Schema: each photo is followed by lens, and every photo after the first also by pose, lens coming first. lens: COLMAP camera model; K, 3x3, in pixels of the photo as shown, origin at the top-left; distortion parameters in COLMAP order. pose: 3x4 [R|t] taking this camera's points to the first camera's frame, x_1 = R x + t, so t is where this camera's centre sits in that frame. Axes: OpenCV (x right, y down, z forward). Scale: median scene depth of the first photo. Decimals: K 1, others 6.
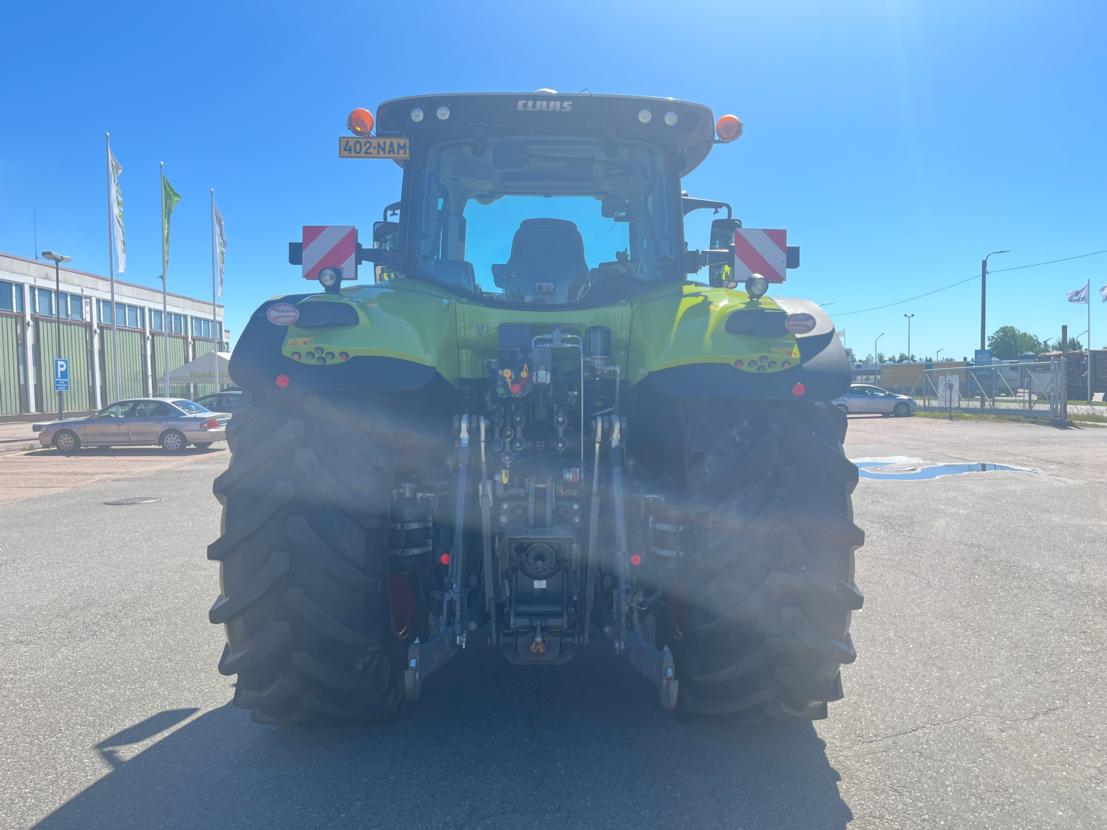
lens RADIAL K [[864.1, 0, 572.4], [0, 864.1, 408.1], [0, 0, 1]] dist [0.021673, -0.007768]
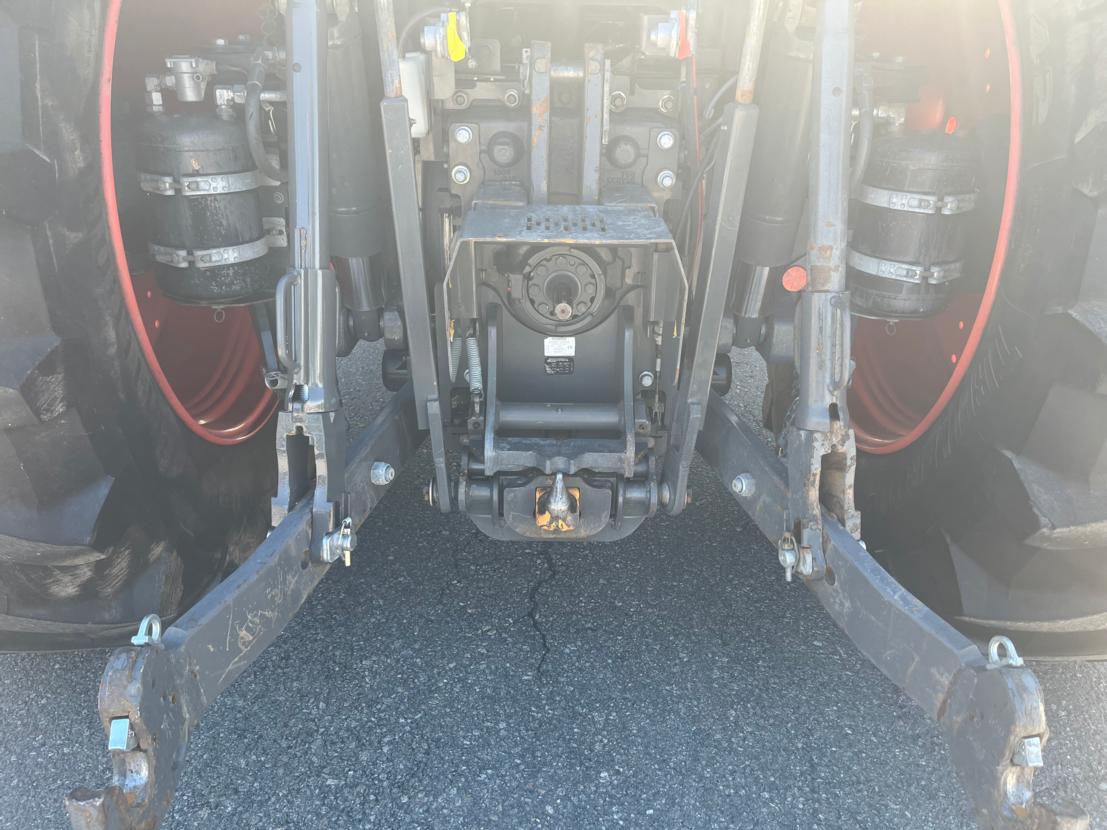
lens RADIAL K [[838.0, 0, 556.5], [0, 838.0, 409.8], [0, 0, 1]] dist [0.081112, -0.092811]
pose [[0.999846, 0.017555, -0.000372, -0.038994], [-0.015783, 0.907826, 0.419050, 0.071569], [0.007694, -0.418980, 0.907963, 0.653826]]
